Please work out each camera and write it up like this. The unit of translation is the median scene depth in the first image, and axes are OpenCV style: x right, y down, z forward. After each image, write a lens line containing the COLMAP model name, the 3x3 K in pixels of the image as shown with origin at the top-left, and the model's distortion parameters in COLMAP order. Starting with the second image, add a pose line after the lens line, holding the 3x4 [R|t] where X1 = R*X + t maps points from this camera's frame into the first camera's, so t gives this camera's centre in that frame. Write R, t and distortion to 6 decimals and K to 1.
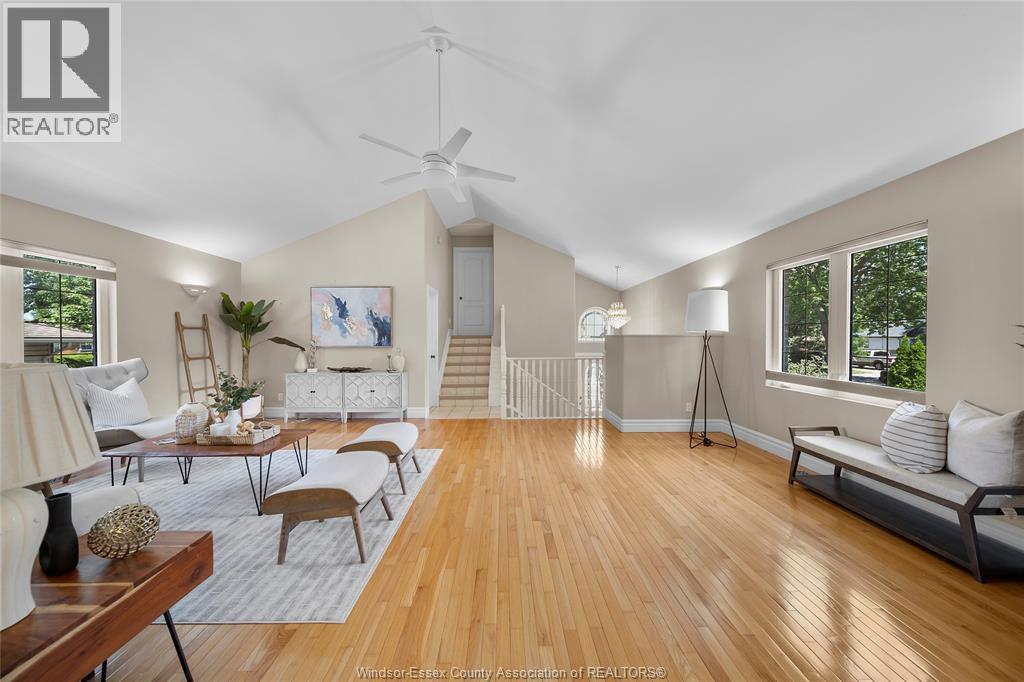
lens RADIAL K [[373.9, 0, 512.0], [0, 373.9, 341.0], [0, 0, 1]] dist [0.000327, -0.000061]
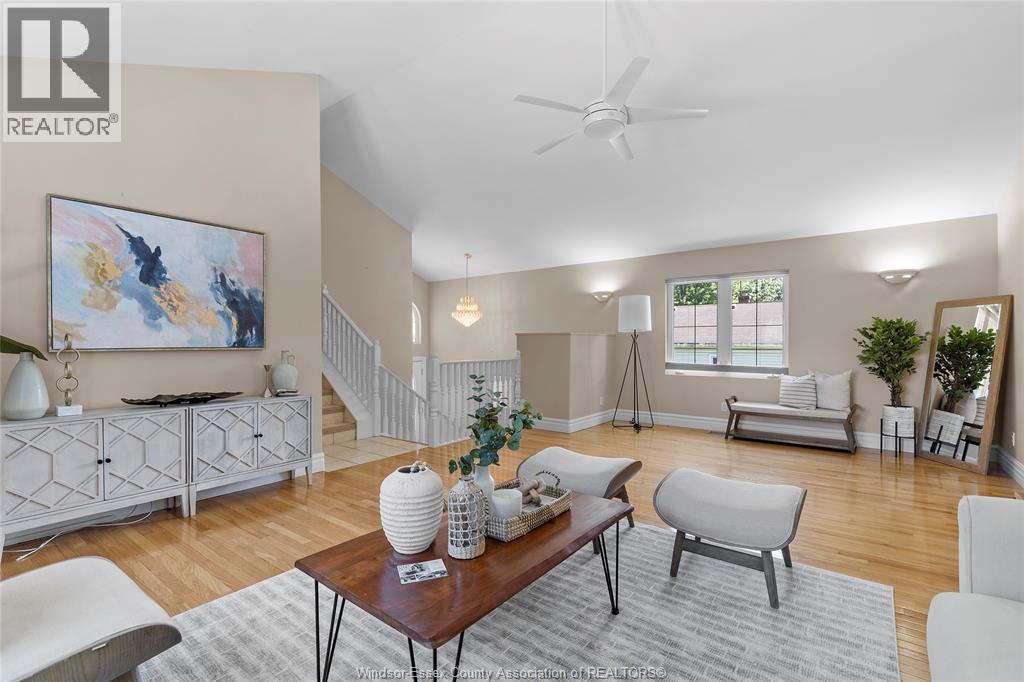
lens RADIAL K [[458.1, 0, 514.4], [0, 458.1, 344.8], [0, 0, 1]] dist [0.008487, -0.000716]
pose [[0.618879, -0.004113, 0.785475, -0.613719], [0.004851, 0.999987, 0.001414, 0.011260], [-0.785471, 0.002935, 0.618891, 0.326437]]
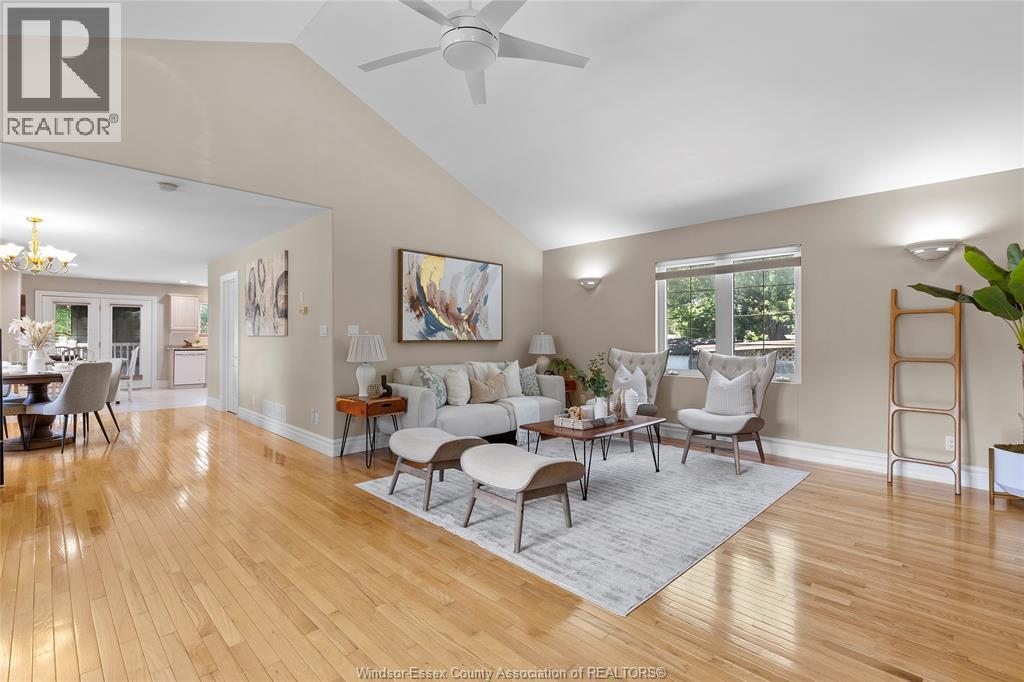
lens RADIAL K [[467.4, 0, 511.1], [0, 467.4, 334.3], [0, 0, 1]] dist [0.007323, -0.000381]
pose [[-0.724133, -0.006214, -0.689633, 0.162576], [-0.006828, 0.999975, -0.001841, 0.008658], [0.689627, 0.003375, -0.724157, 0.924907]]
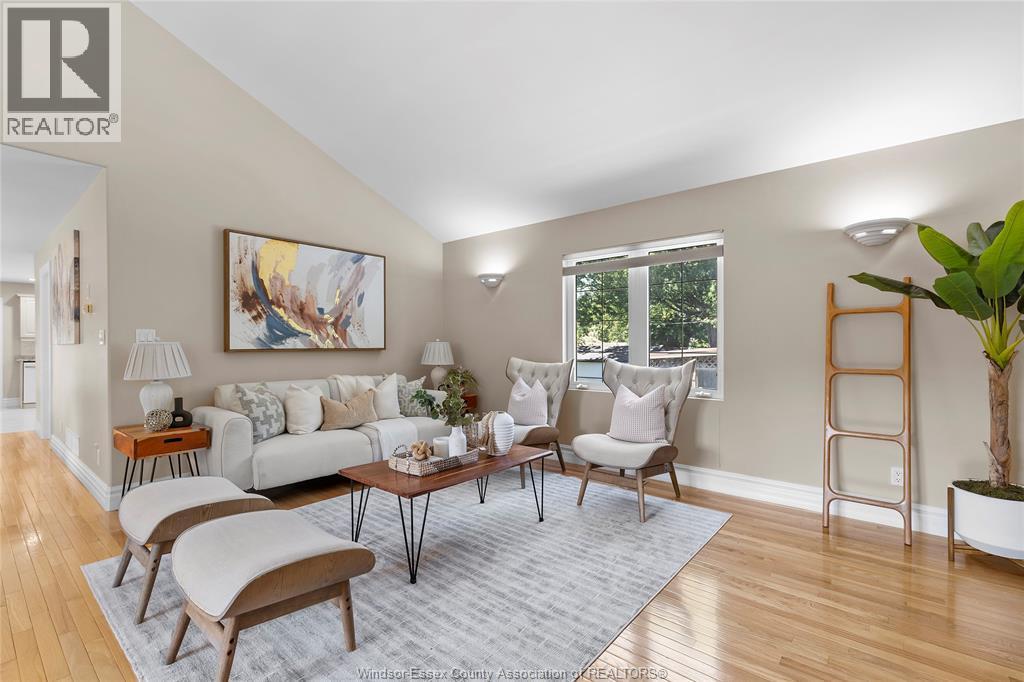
lens RADIAL K [[458.1, 0, 514.4], [0, 458.1, 344.8], [0, 0, 1]] dist [0.008487, -0.000716]
pose [[-0.656029, 0.000173, -0.754736, -0.065848], [-0.004048, 0.999985, 0.003748, 0.009329], [0.754725, 0.005514, -0.656018, 0.888071]]
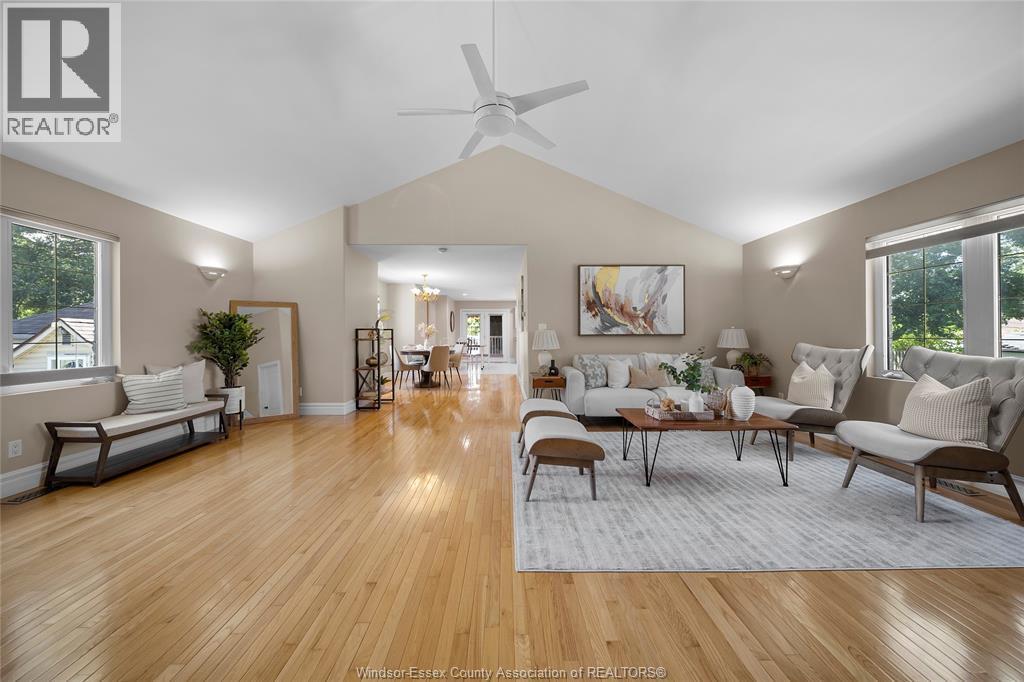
lens RADIAL K [[358.6, 0, 509.1], [0, 358.6, 332.7], [0, 0, 1]] dist [0.000440, -0.000210]
pose [[-0.999957, 0.002733, 0.008887, -0.126714], [0.002787, 0.999978, 0.006084, 0.009693], [-0.008870, 0.006109, -0.999942, 1.035058]]
